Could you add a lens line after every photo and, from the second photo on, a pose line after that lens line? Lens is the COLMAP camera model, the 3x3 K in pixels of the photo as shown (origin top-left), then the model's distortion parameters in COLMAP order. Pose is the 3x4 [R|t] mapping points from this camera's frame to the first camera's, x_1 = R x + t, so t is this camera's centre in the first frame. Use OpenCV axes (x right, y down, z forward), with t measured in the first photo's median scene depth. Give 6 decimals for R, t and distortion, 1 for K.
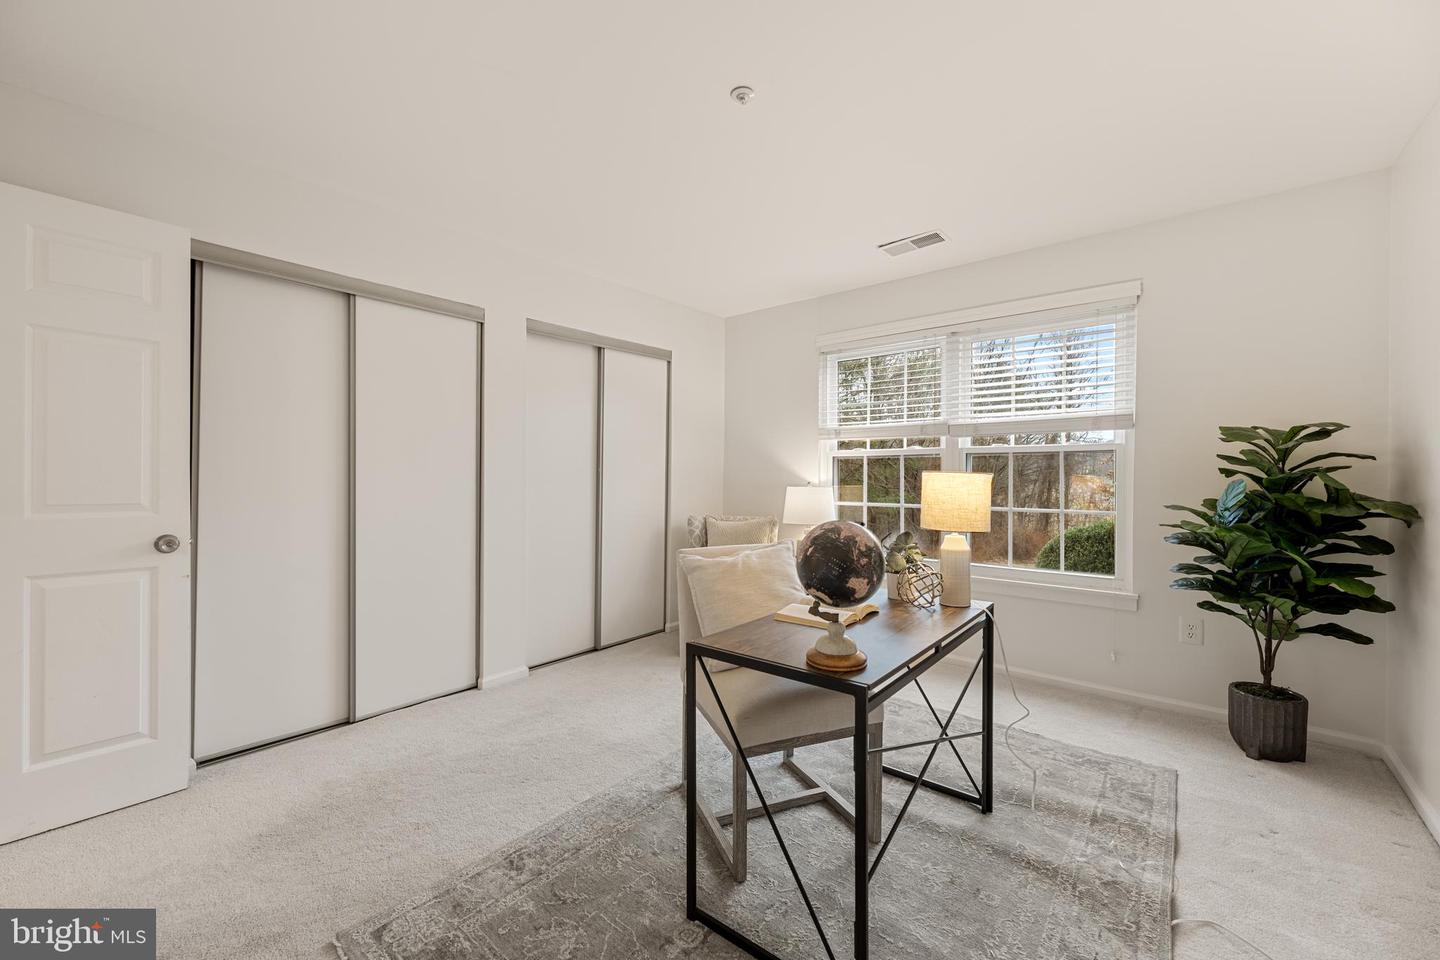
lens RADIAL K [[576.4, 0, 727.0], [0, 576.4, 473.4], [0, 0, 1]] dist [-0.000663, 0.000460]
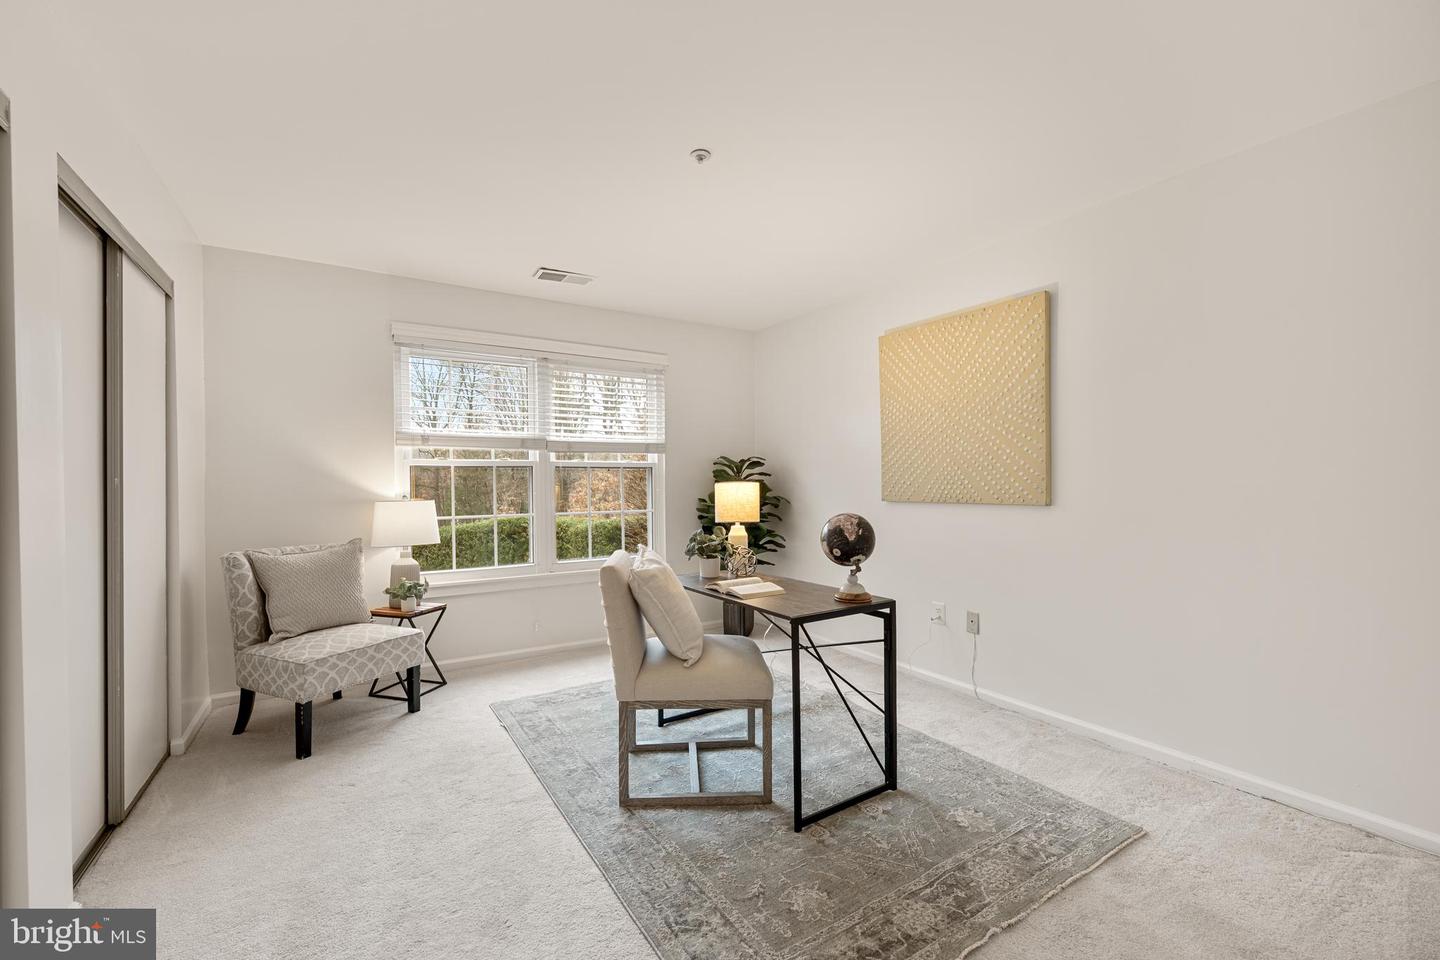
lens RADIAL K [[576.4, 0, 726.2], [0, 576.4, 484.6], [0, 0, 1]] dist [-0.000663, 0.000460]
pose [[0.311385, -0.004877, 0.950271, -0.560419], [0.005281, 0.999980, 0.003402, -0.001234], [-0.950269, 0.003959, 0.311404, 0.317046]]
